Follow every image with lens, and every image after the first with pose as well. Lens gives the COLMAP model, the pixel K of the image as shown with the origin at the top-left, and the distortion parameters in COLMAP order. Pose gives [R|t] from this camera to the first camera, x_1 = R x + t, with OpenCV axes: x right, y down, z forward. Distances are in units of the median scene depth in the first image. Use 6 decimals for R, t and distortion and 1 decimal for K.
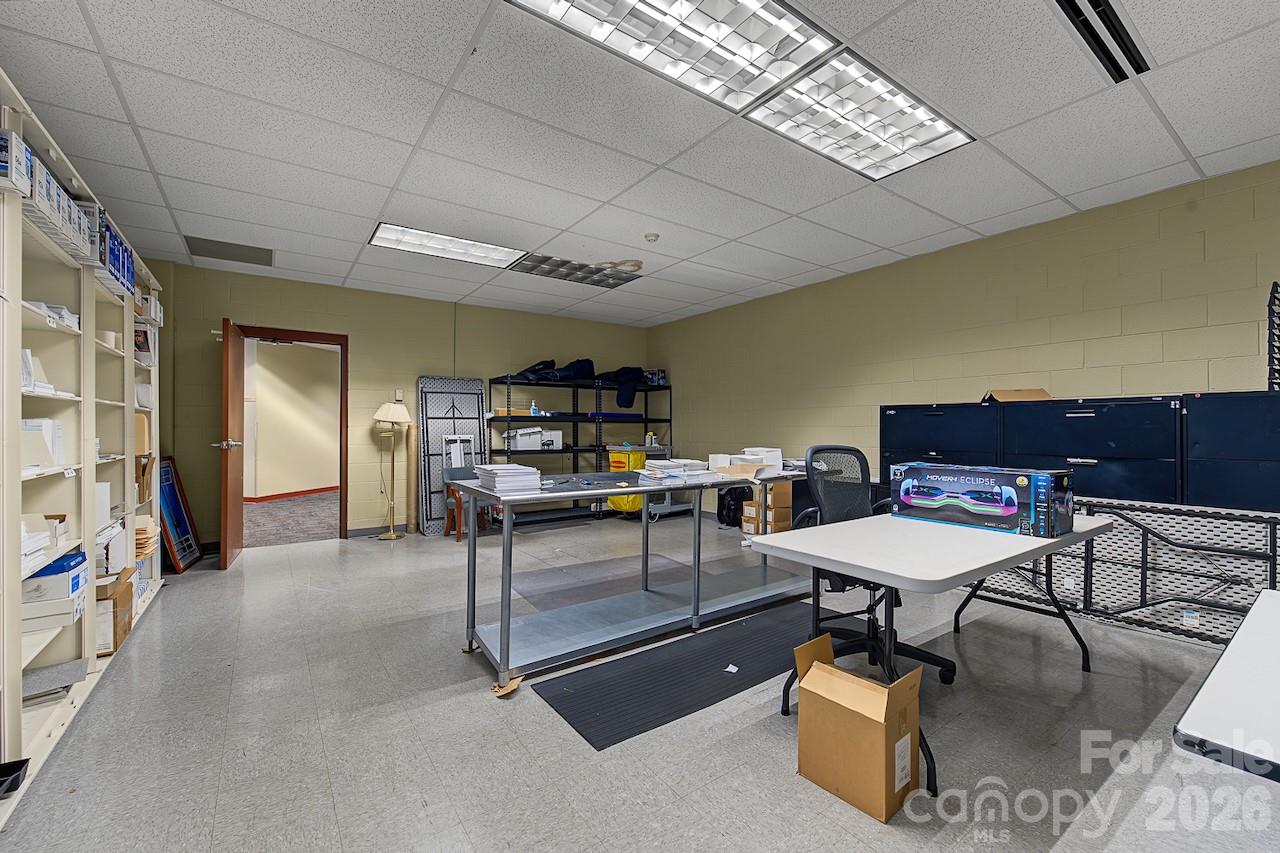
lens RADIAL K [[525.4, 0, 641.7], [0, 525.4, 426.8], [0, 0, 1]] dist [0.000081, 0.000001]
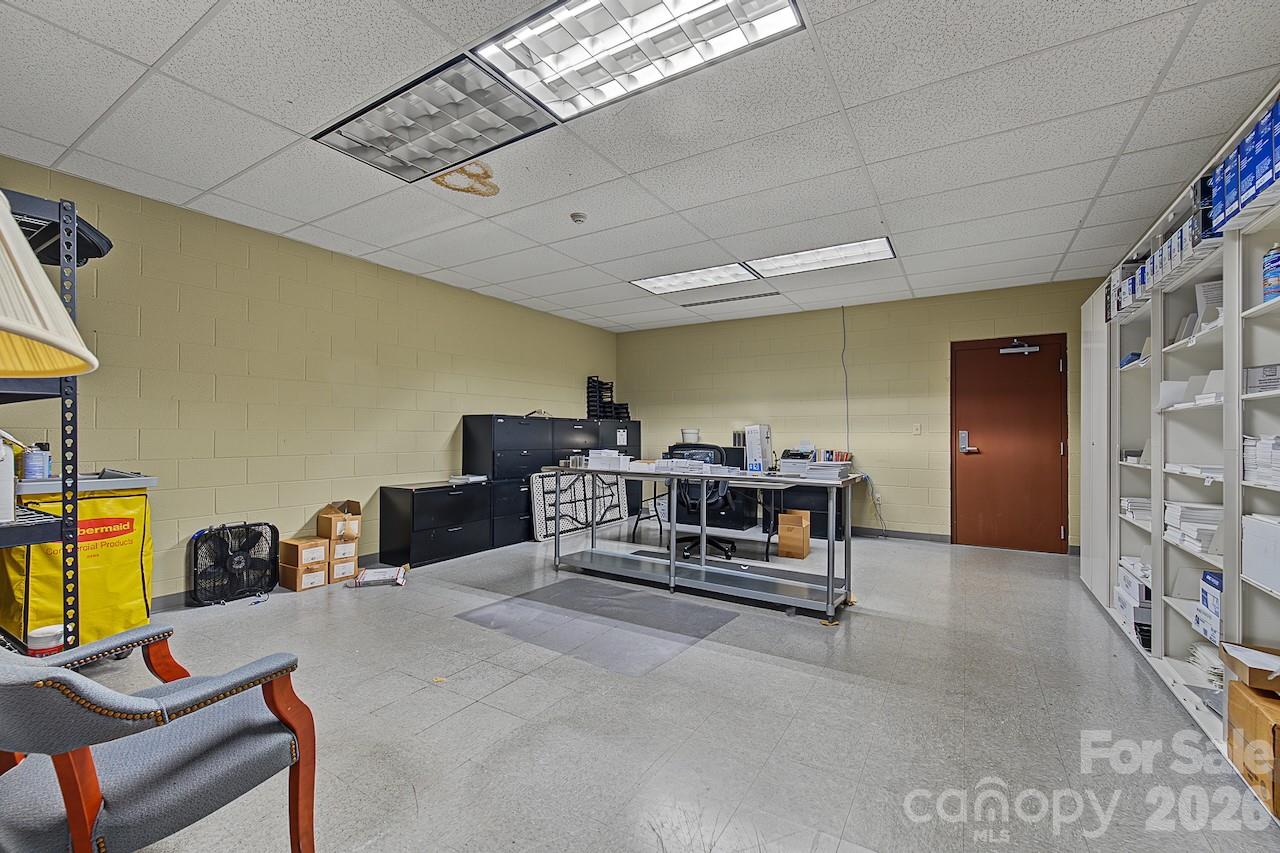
lens RADIAL K [[525.4, 0, 642.5], [0, 525.4, 430.2], [0, 0, 1]] dist [0.000081, 0.000001]
pose [[-0.385711, 0.004546, 0.922609, -0.755262], [0.000910, 0.999989, -0.004547, 0.003456], [-0.922619, -0.000914, -0.385711, 1.118974]]
